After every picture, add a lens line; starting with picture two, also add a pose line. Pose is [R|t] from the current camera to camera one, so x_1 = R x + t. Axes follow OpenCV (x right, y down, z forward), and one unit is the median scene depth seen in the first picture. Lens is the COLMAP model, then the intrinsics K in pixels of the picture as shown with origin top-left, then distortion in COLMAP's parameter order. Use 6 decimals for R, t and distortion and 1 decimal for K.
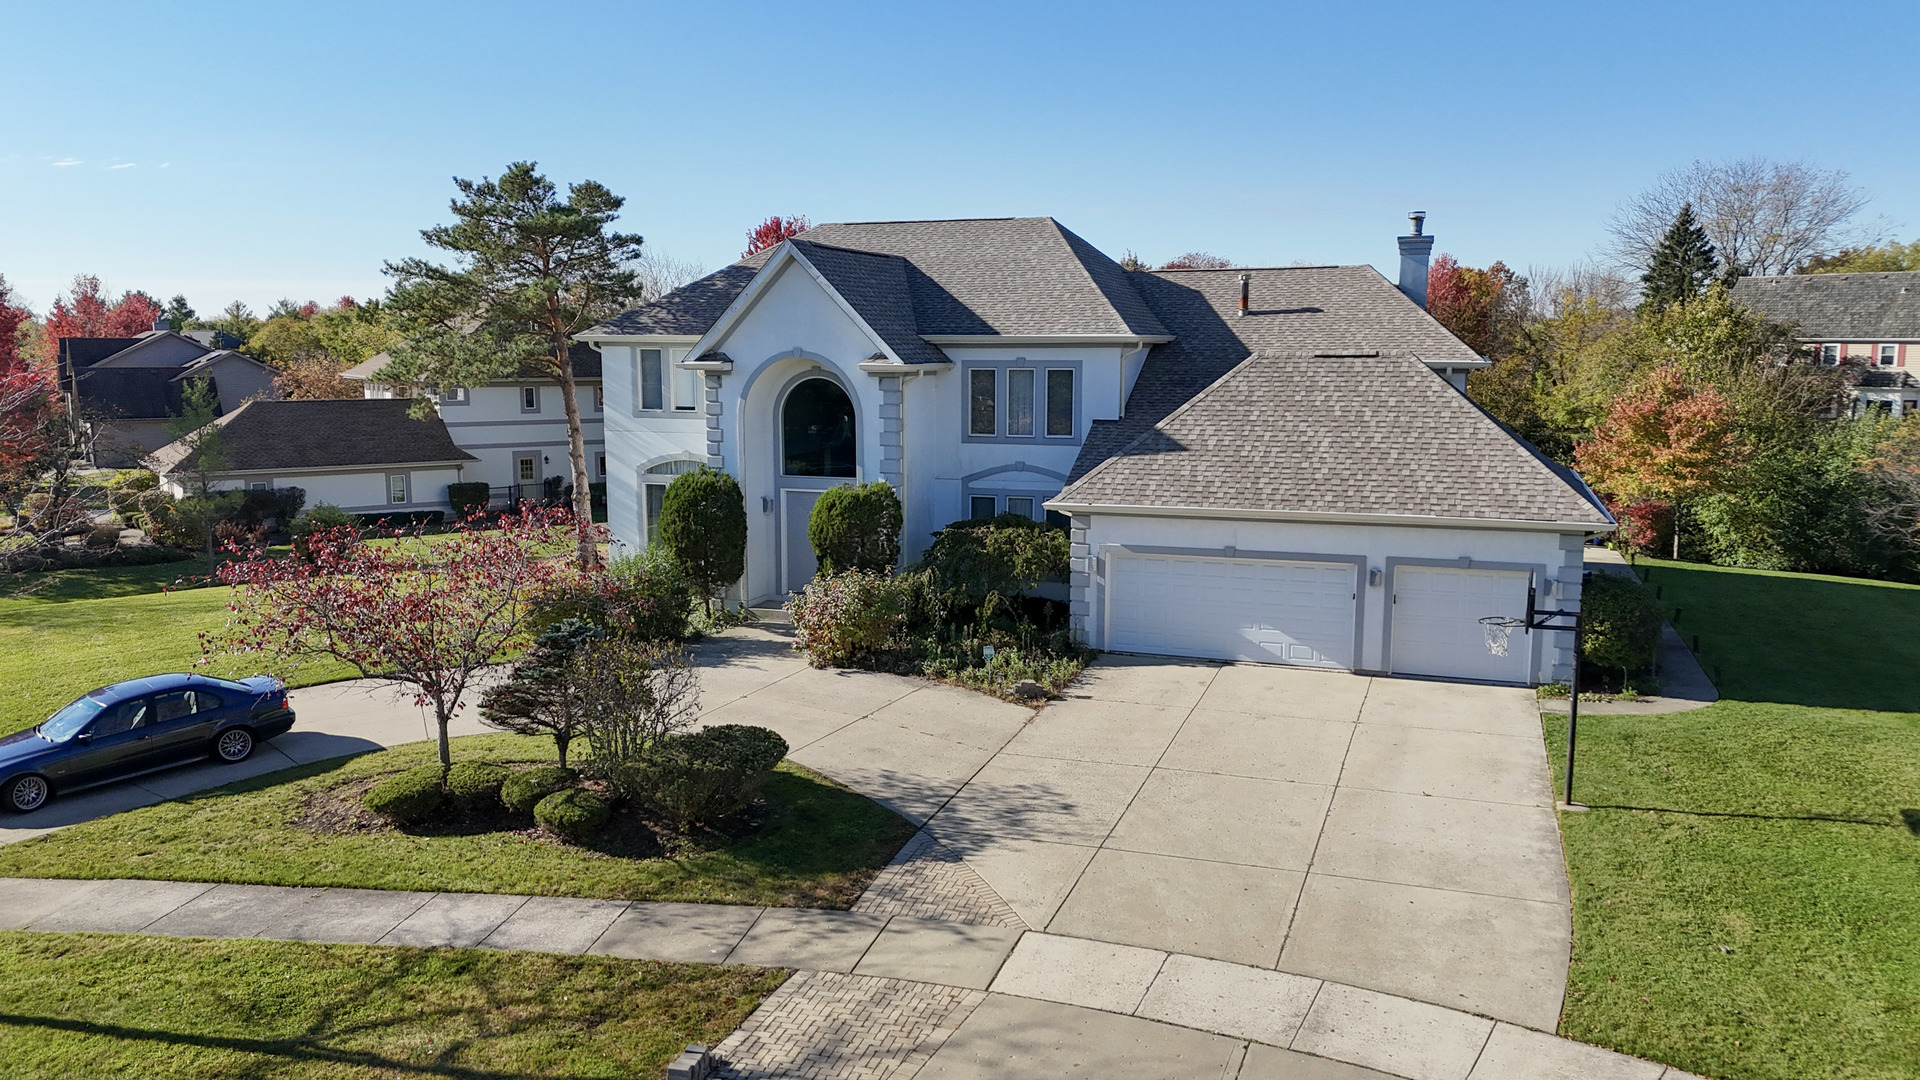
lens RADIAL K [[1417.4, 0, 962.2], [0, 1417.4, 535.8], [0, 0, 1]] dist [0.077281, -0.066595]
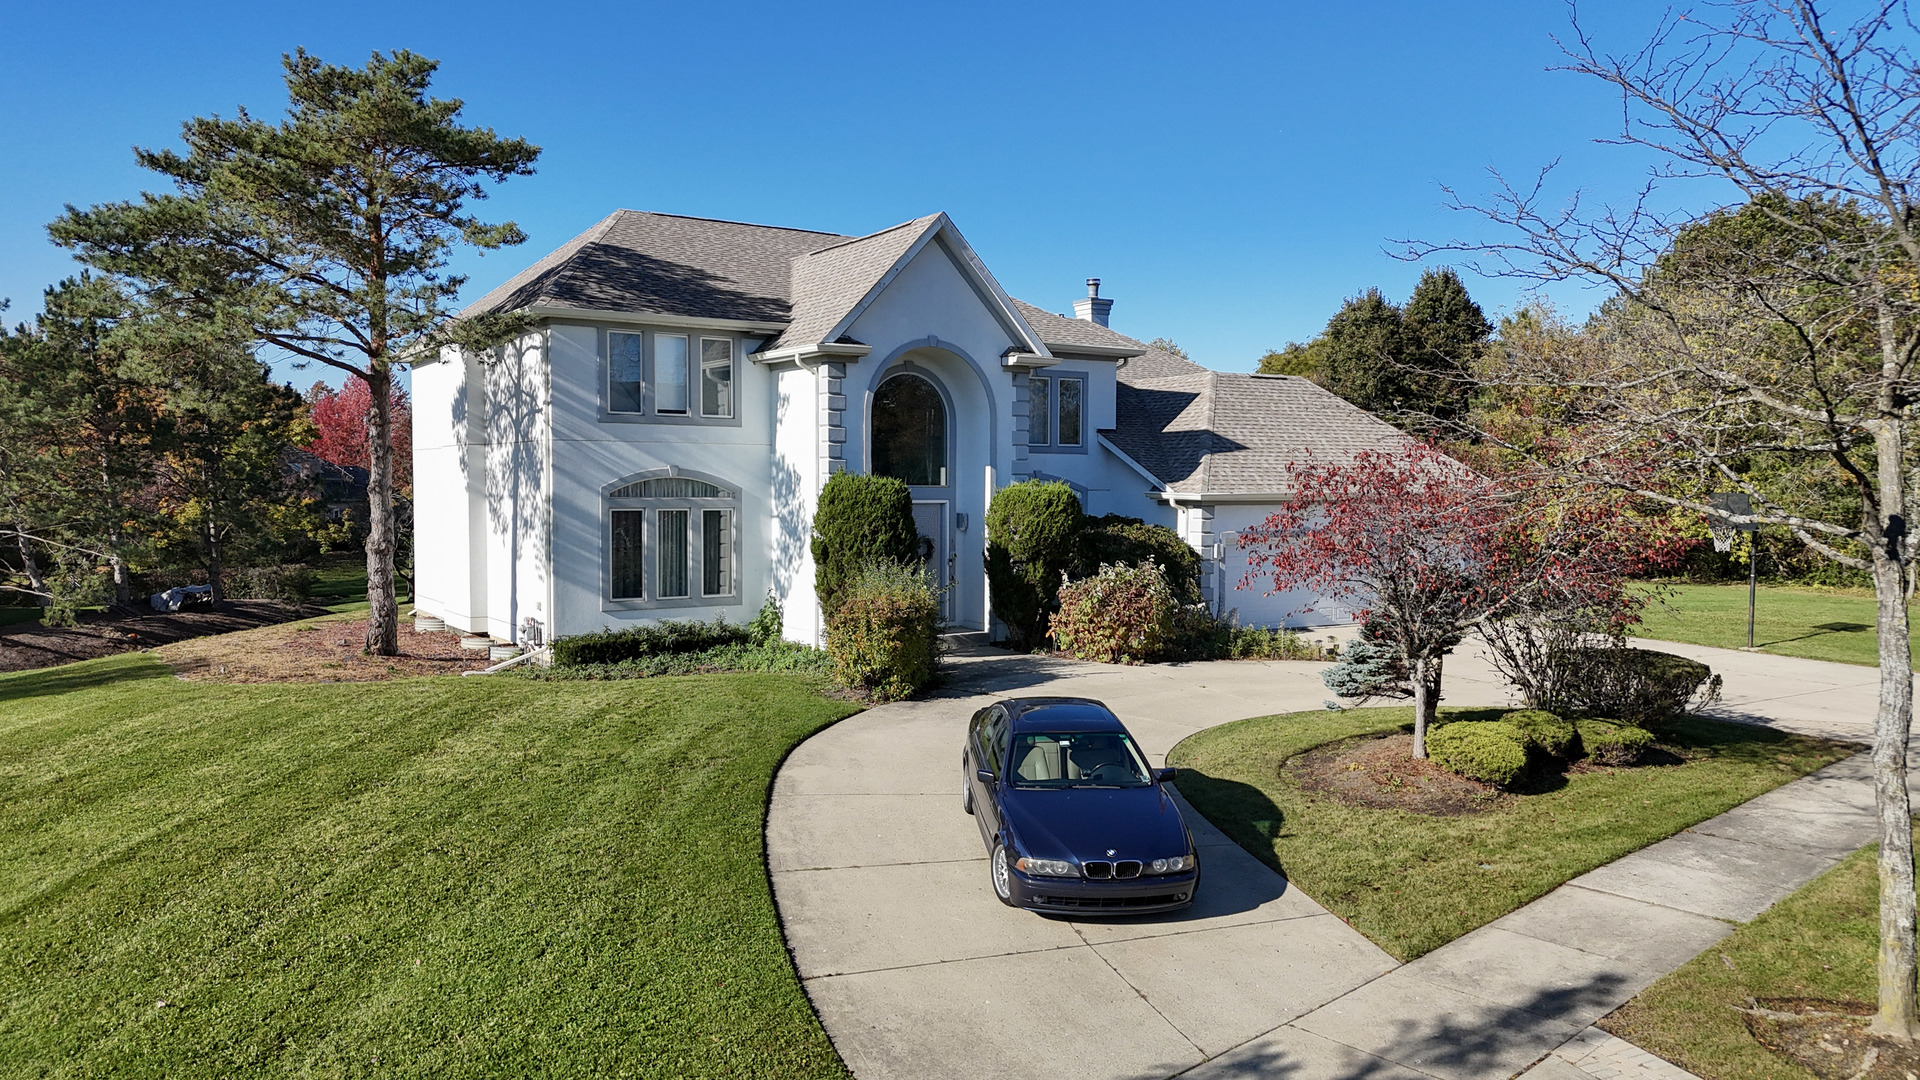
lens RADIAL K [[1417.4, 0, 962.4], [0, 1417.4, 533.7], [0, 0, 1]] dist [0.077281, -0.066595]
pose [[0.611406, -0.024705, 0.790931, -0.926478], [0.104098, 0.993337, -0.049443, 0.041970], [-0.784440, 0.112564, 0.609904, 0.523389]]
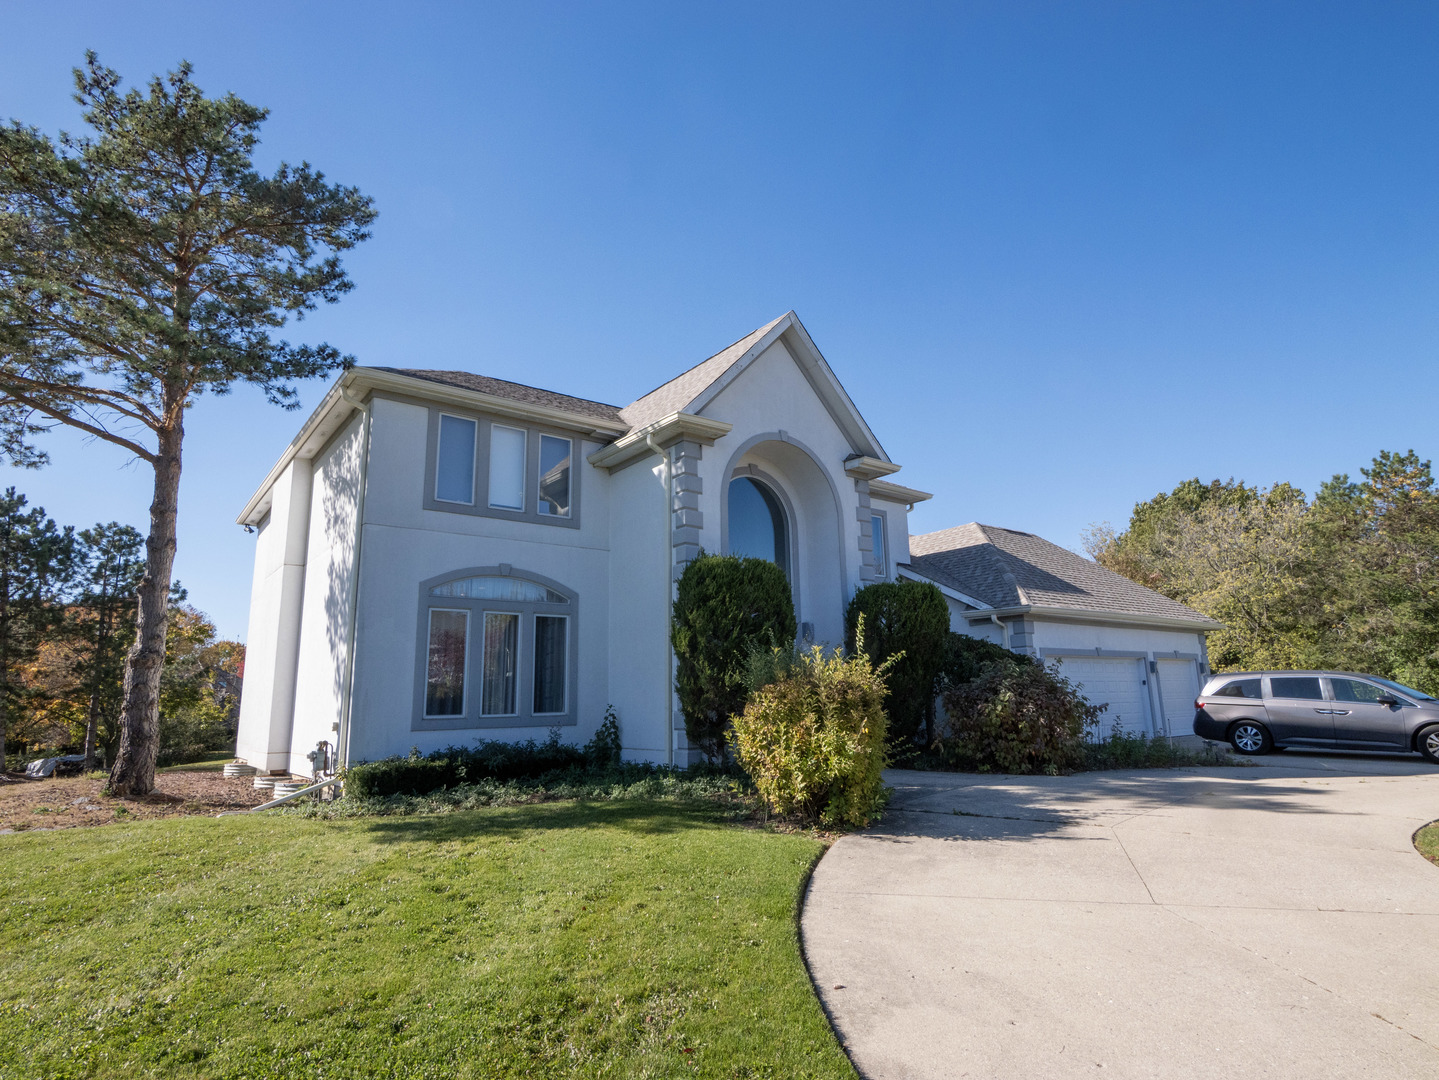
lens RADIAL K [[796.6, 0, 728.1], [0, 796.6, 533.8], [0, 0, 1]] dist [0.000281, 0.002734]
pose [[0.534564, 0.163880, 0.829086, -0.600264], [0.136241, 0.951477, -0.275915, 0.064057], [-0.834074, 0.260450, 0.486299, 0.924776]]
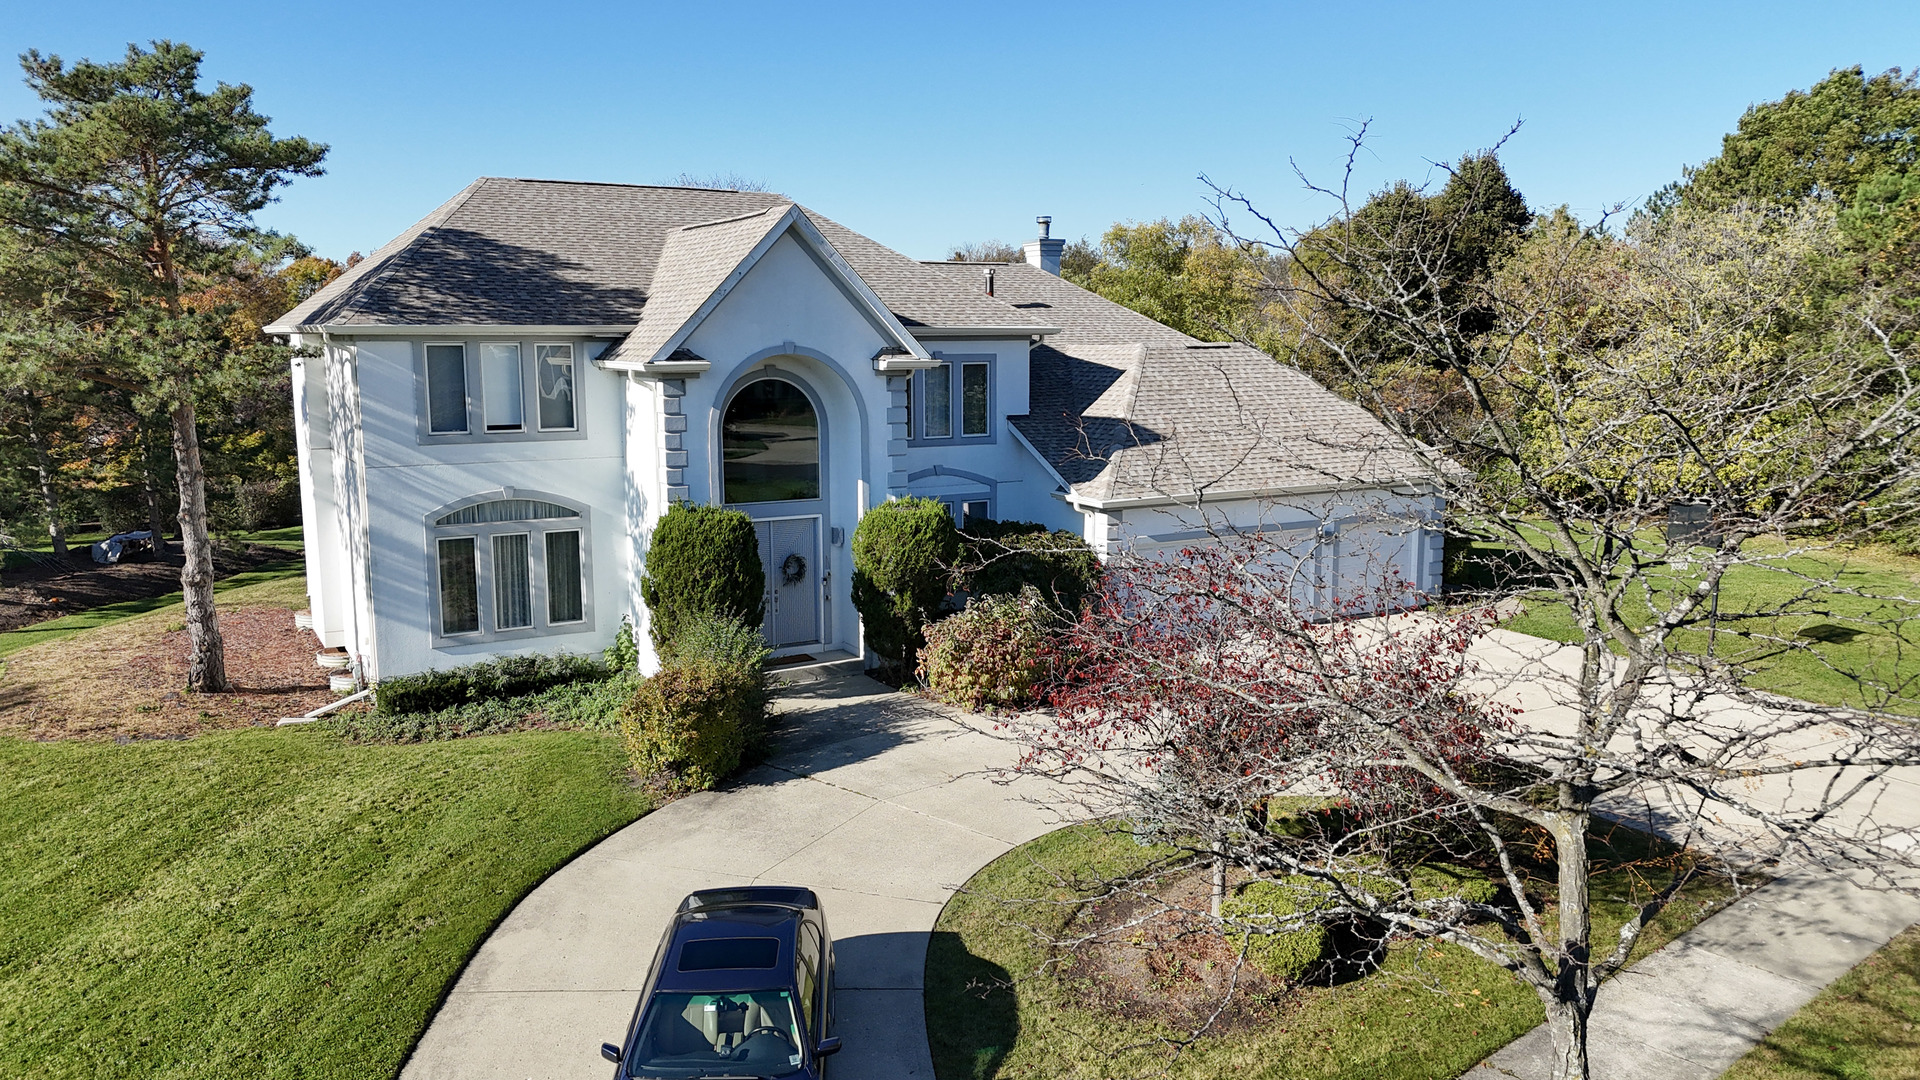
lens RADIAL K [[1417.4, 0, 962.1], [0, 1417.4, 536.6], [0, 0, 1]] dist [0.077281, -0.066595]
pose [[0.650324, -0.109076, 0.751786, -0.762466], [0.106241, 0.992971, 0.052167, -0.062553], [-0.752192, 0.045945, 0.657341, 0.463011]]
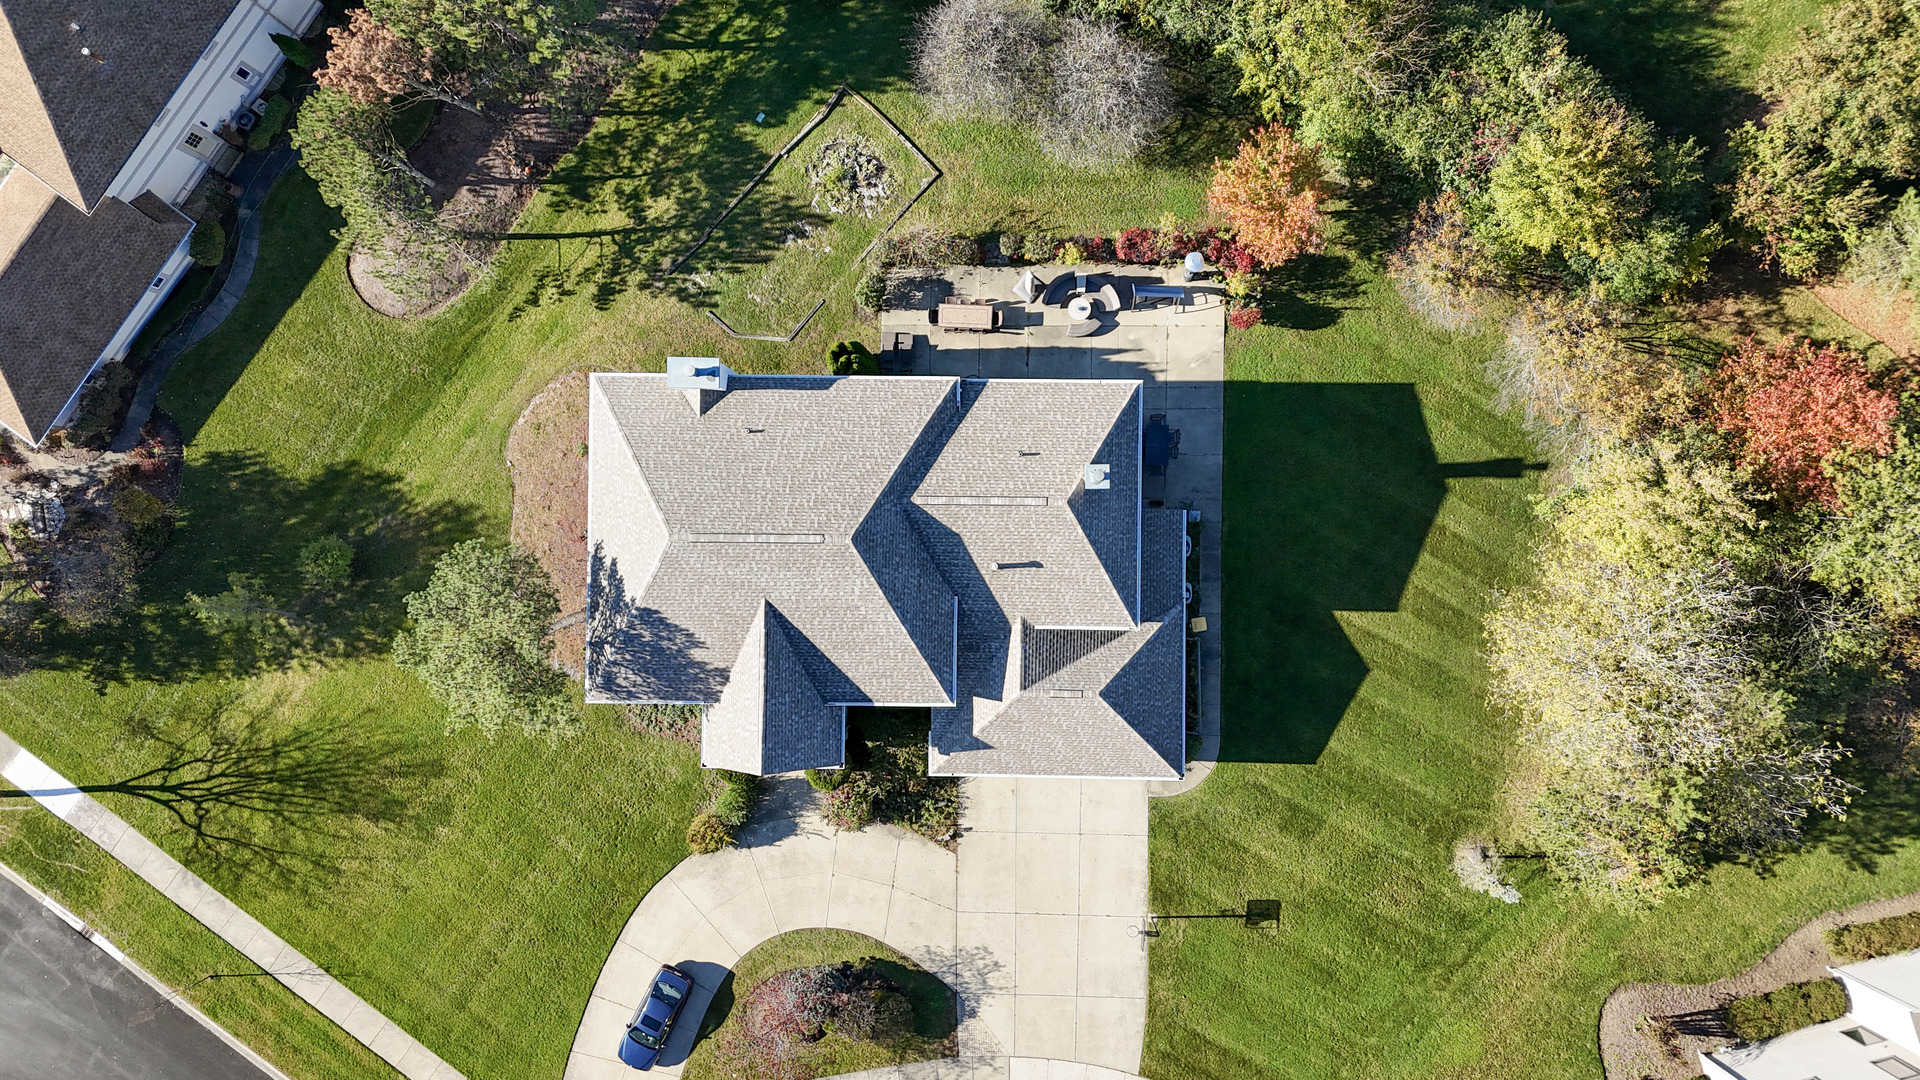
lens RADIAL K [[1417.4, 0, 966.3], [0, 1417.4, 534.3], [0, 0, 1]] dist [0.077281, -0.066595]
pose [[0.946175, -0.323032, -0.020076, 0.274028], [0.070472, 0.145083, 0.986907, -2.177208], [-0.315890, -0.935201, 0.160039, 1.029898]]
